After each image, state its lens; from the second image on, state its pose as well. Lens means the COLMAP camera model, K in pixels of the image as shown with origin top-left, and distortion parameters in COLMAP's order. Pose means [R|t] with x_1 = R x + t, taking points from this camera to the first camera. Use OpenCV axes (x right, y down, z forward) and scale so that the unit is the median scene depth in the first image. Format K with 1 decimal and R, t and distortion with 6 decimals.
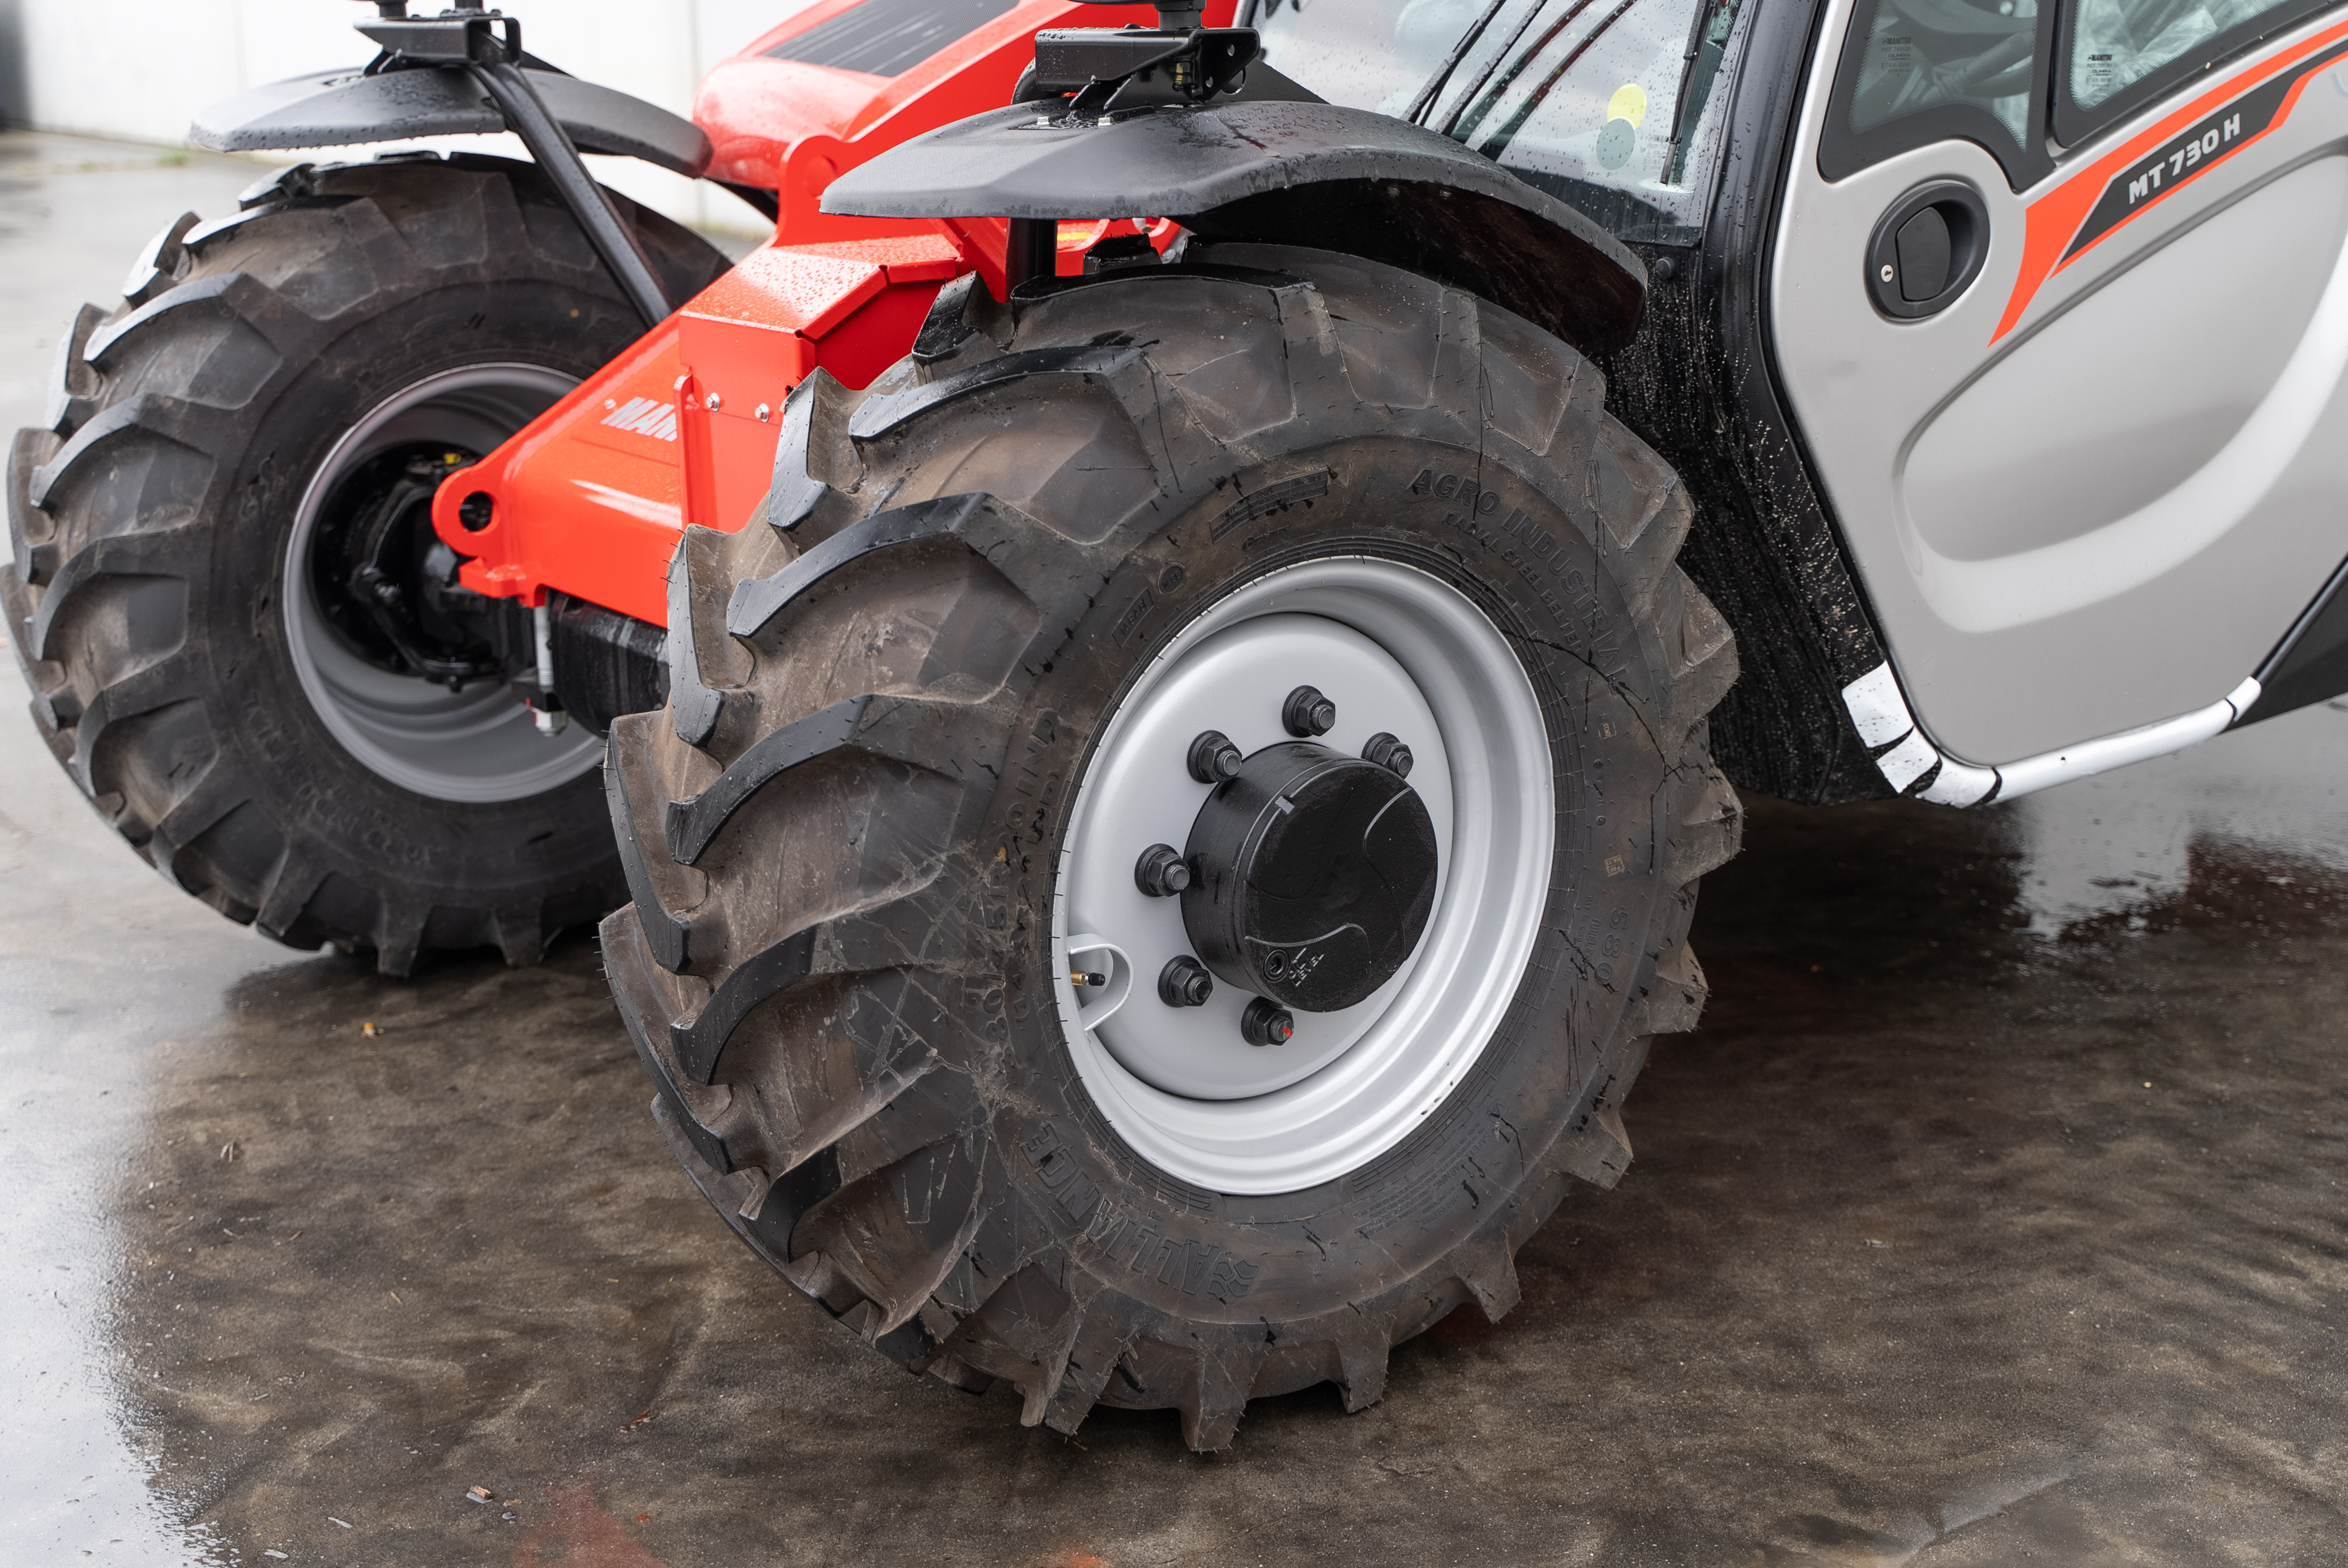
lens RADIAL K [[3006.8, 0, 1213.1], [0, 3006.8, 792.6], [0, 0, 1]] dist [-0.004811, 0.000000]
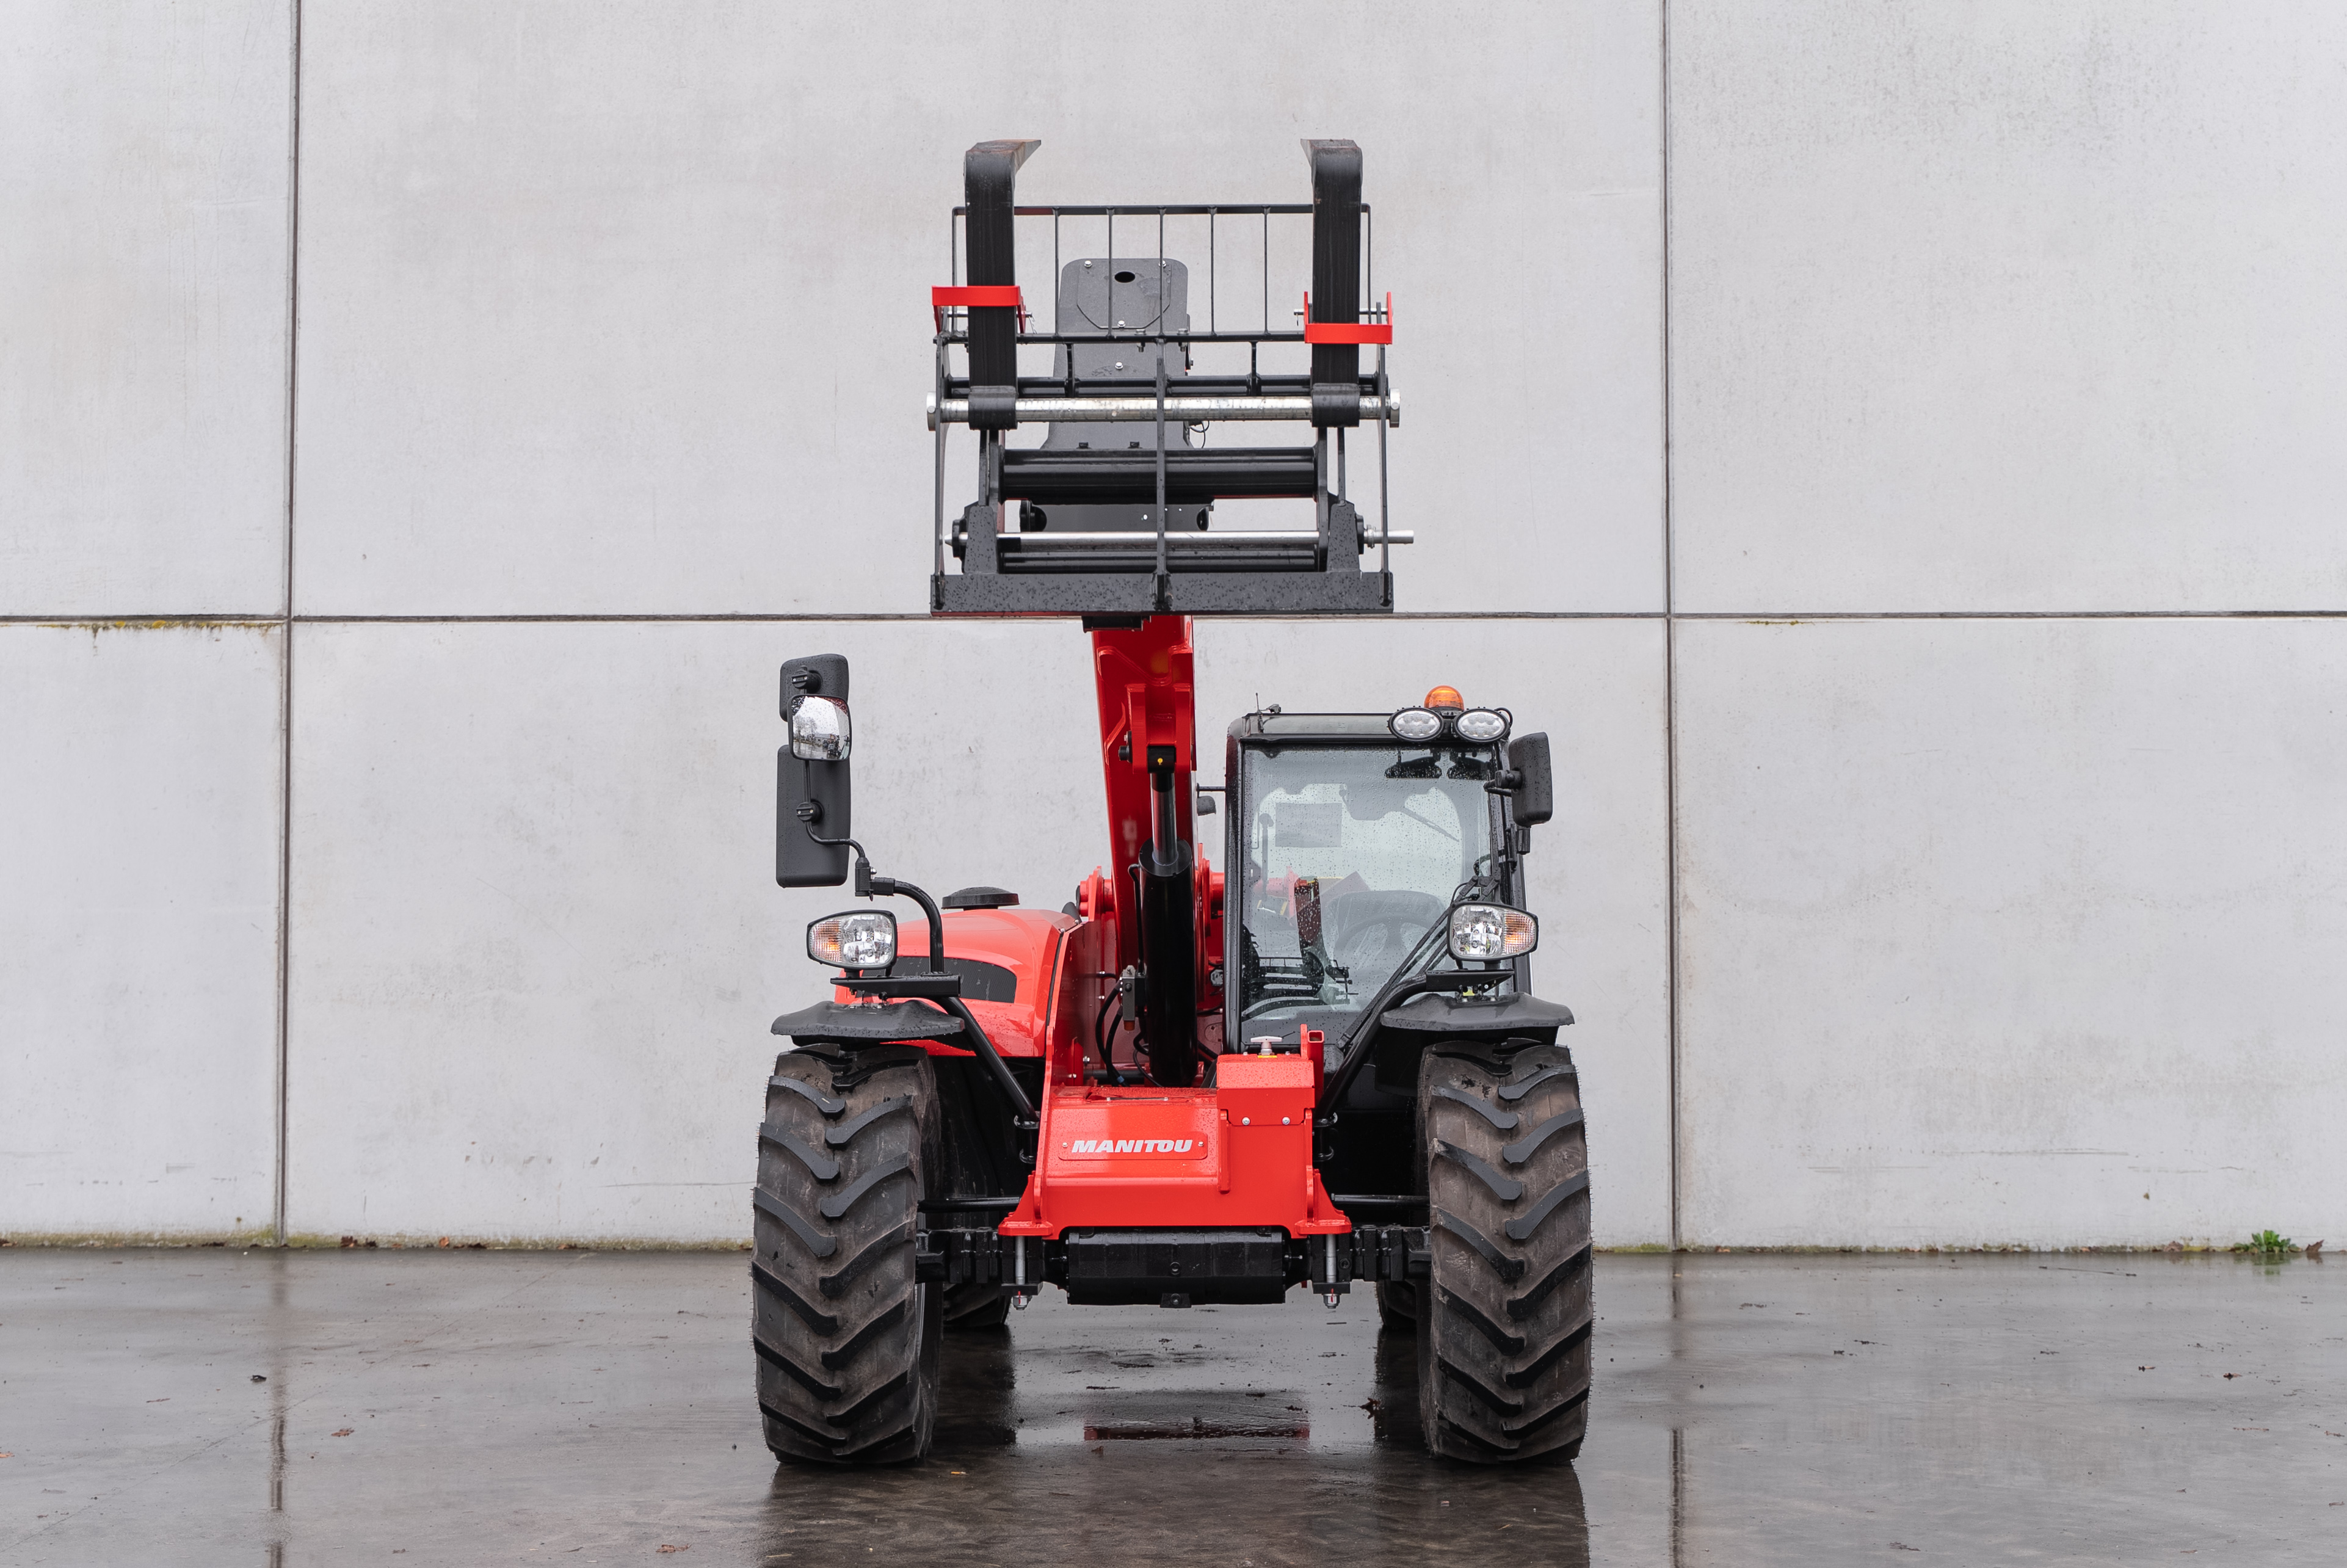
lens RADIAL K [[3213.8, 0, 1184.7], [0, 3213.8, 819.8], [0, 0, 1]] dist [-0.005488, 0.000000]
pose [[0.629906, 0.027687, 0.776178, -2.368850], [0.212292, 0.955169, -0.206357, 0.175689], [-0.747095, 0.294762, 0.595789, -0.636663]]
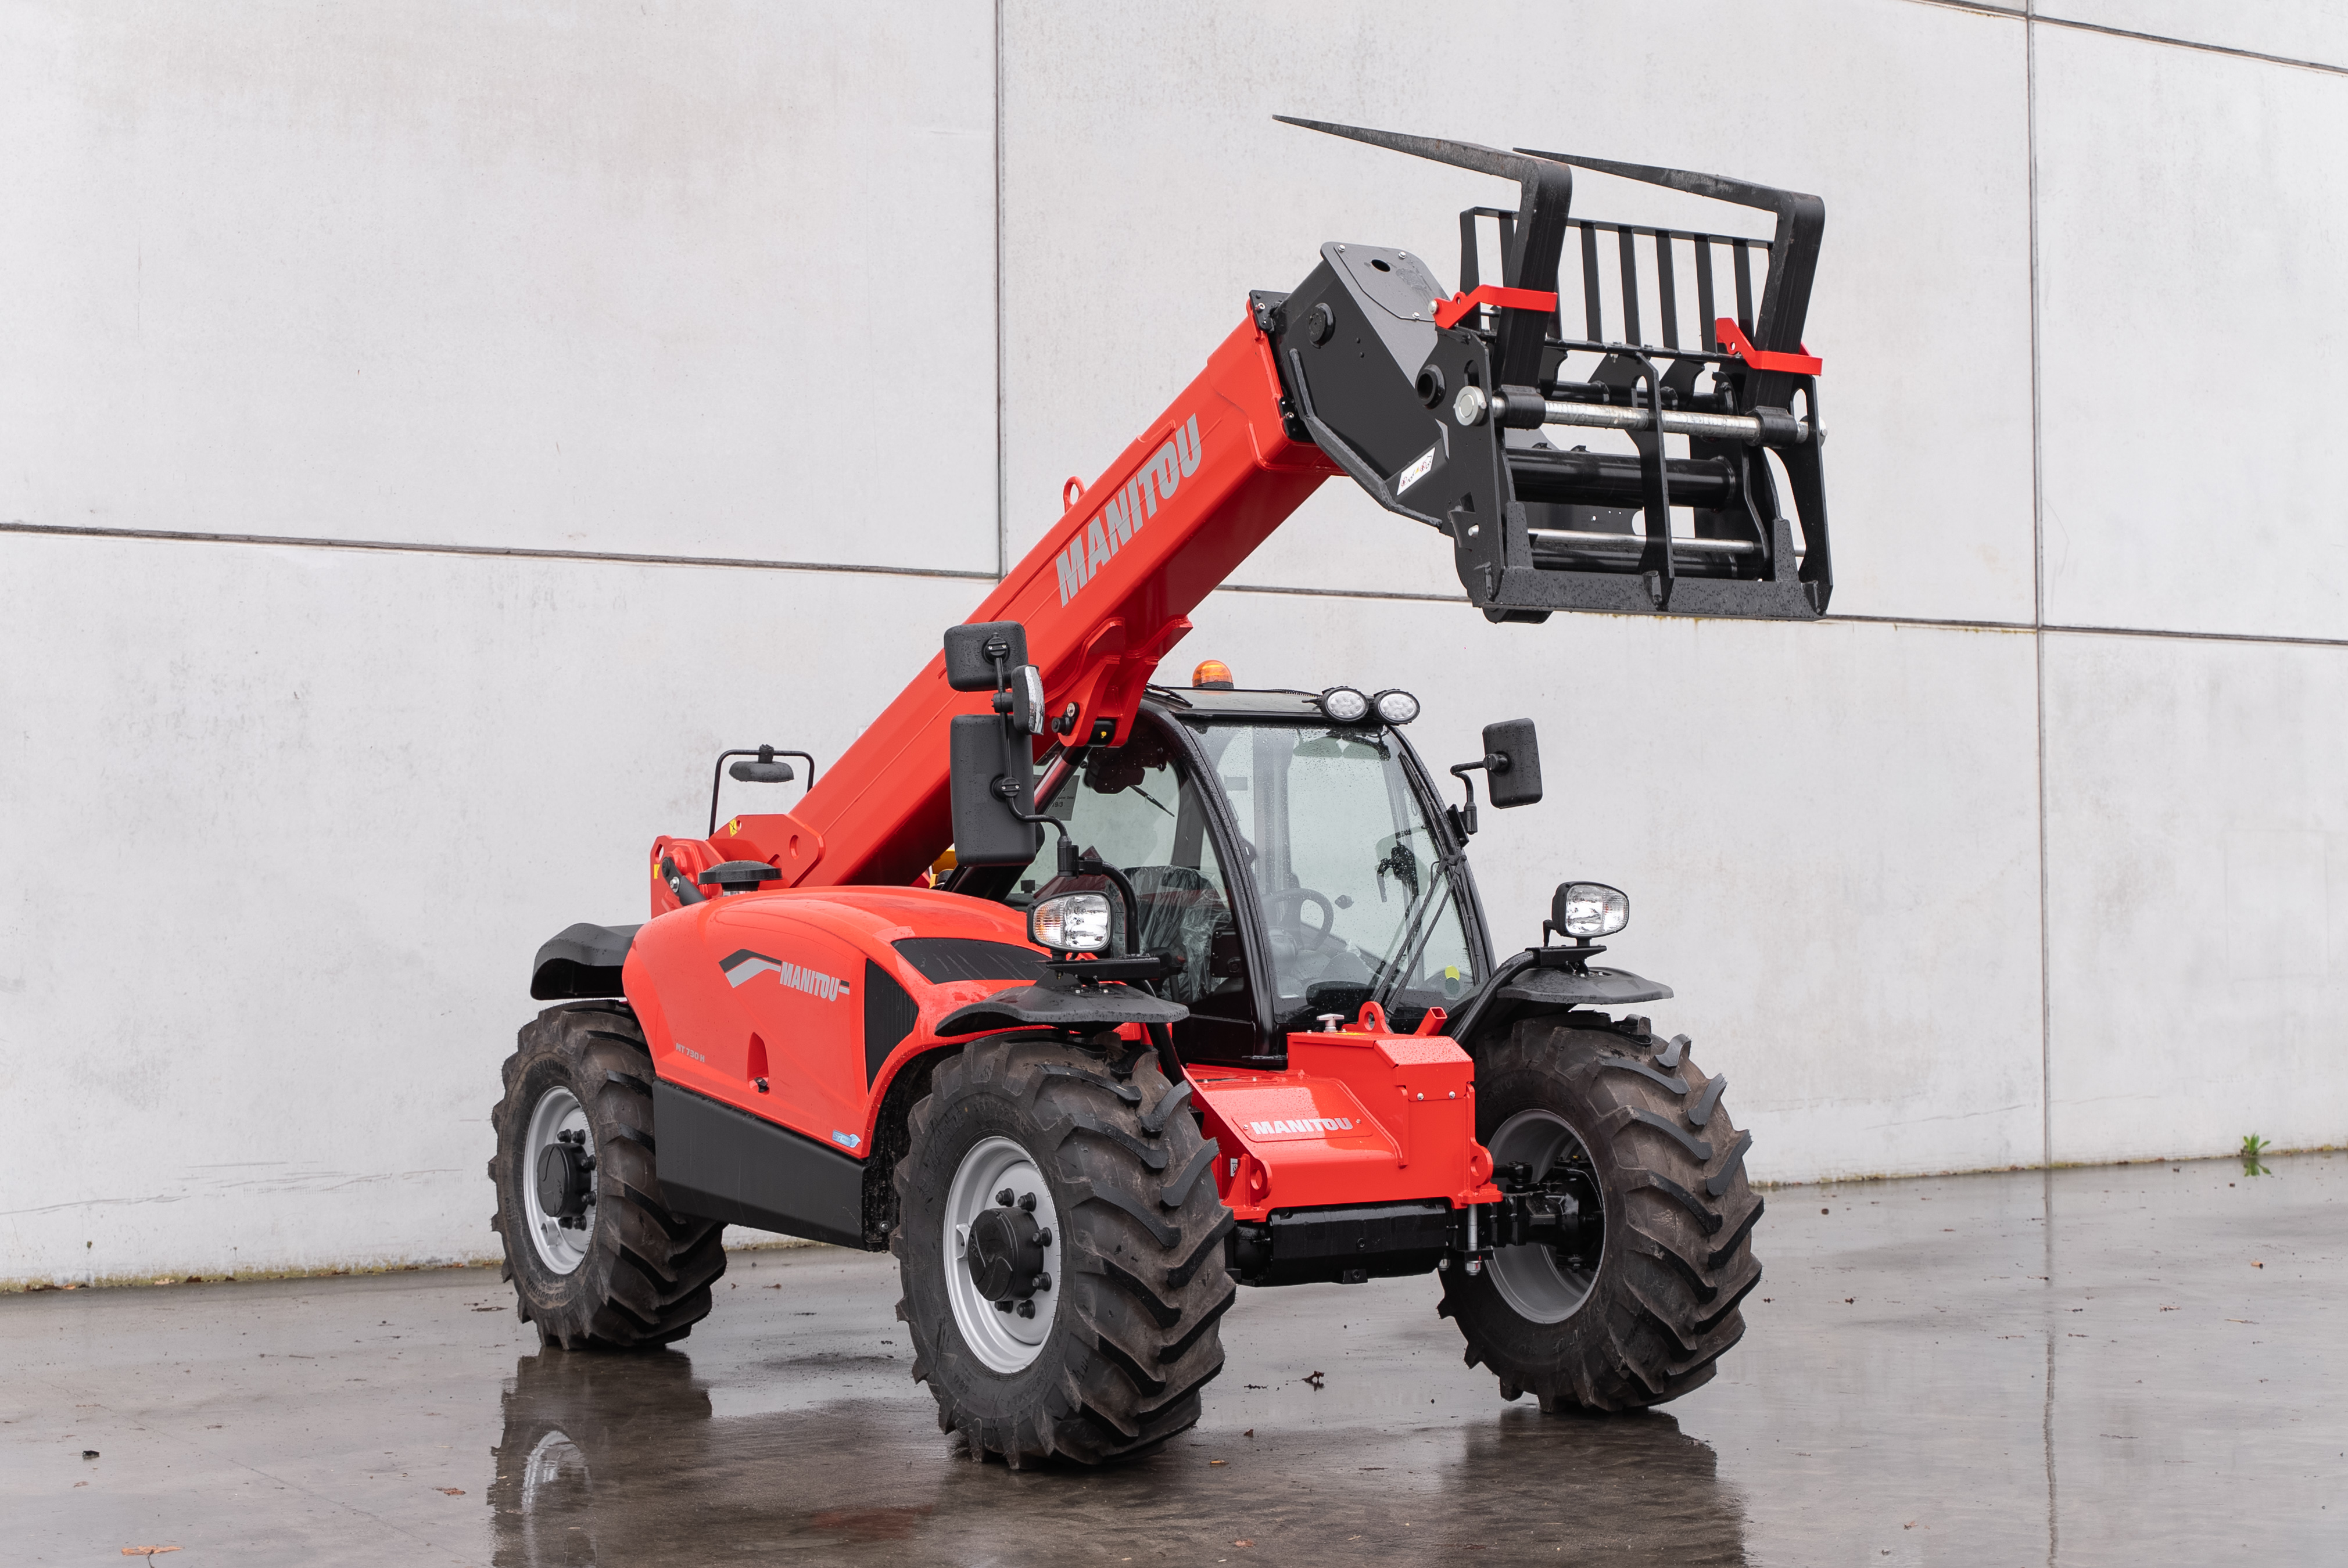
lens RADIAL K [[3734.6, 0, 1240.2], [0, 3734.6, 769.7], [0, 0, 1]] dist [-0.012016, 0.000000]
pose [[0.088092, 0.032169, 0.995593, -3.482063], [0.274686, 0.959941, -0.055322, -0.275067], [-0.957490, 0.278349, 0.075727, 0.875748]]
